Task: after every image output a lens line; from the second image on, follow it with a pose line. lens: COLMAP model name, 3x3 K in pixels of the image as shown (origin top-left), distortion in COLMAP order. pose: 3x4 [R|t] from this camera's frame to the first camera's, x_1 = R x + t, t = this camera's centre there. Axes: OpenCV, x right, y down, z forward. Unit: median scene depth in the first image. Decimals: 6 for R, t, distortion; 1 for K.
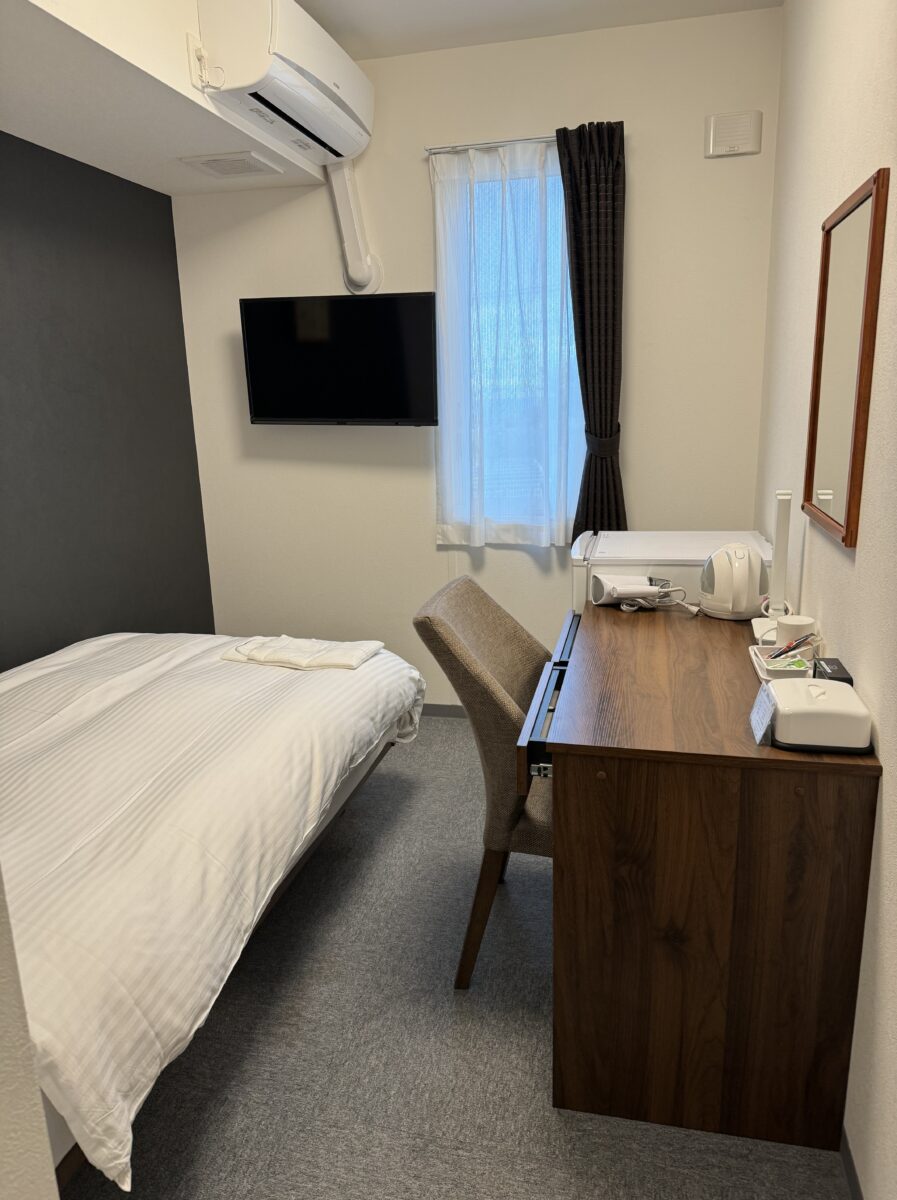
lens RADIAL K [[854.2, 0, 448.5], [0, 854.2, 600.0], [0, 0, 1]] dist [0.026721, -0.000501]
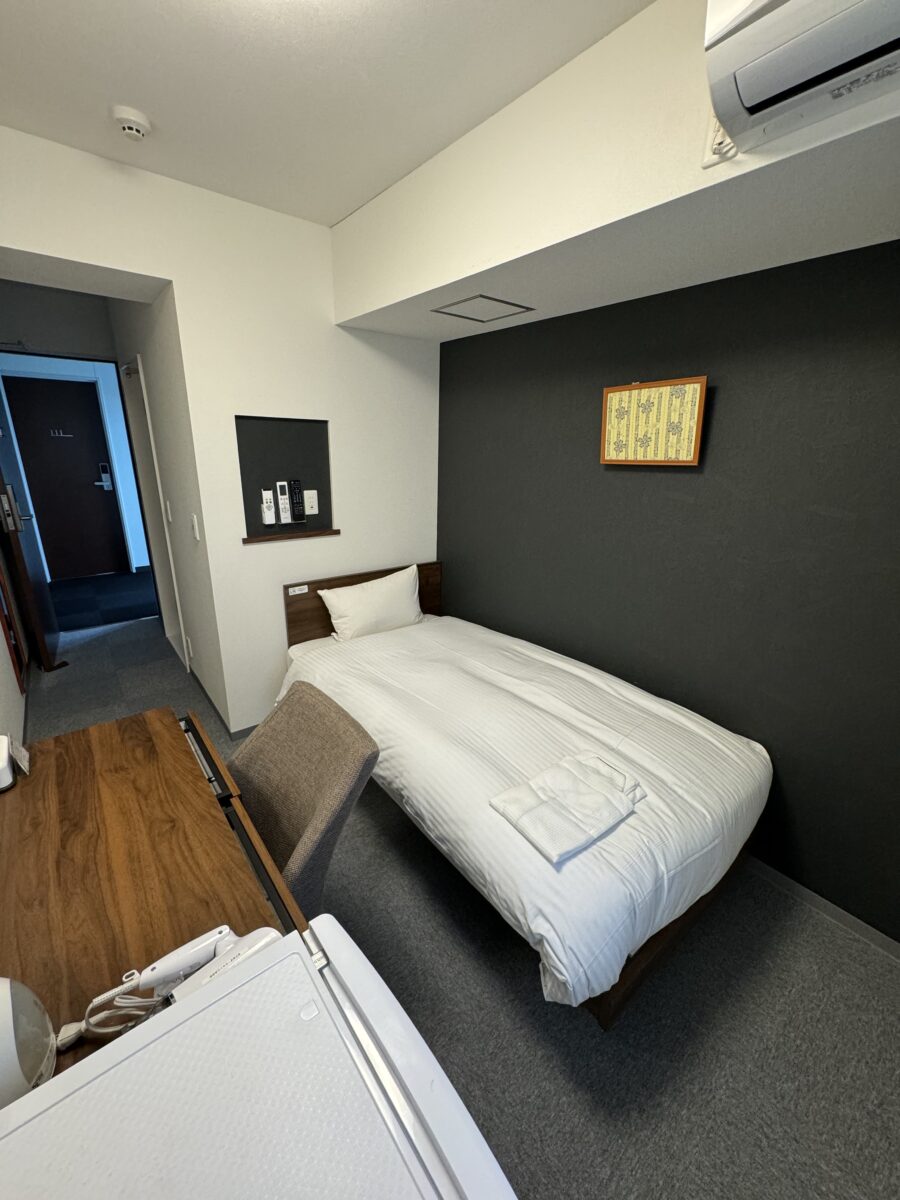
lens RADIAL K [[476.5, 0, 450.0], [0, 476.5, 600.0], [0, 0, 1]] dist [-0.000829, -0.000129]
pose [[-0.615794, 0.257662, -0.744586, 0.325218], [-0.193167, 0.866806, 0.459711, -0.447028], [0.763861, 0.426917, -0.484002, 1.343128]]
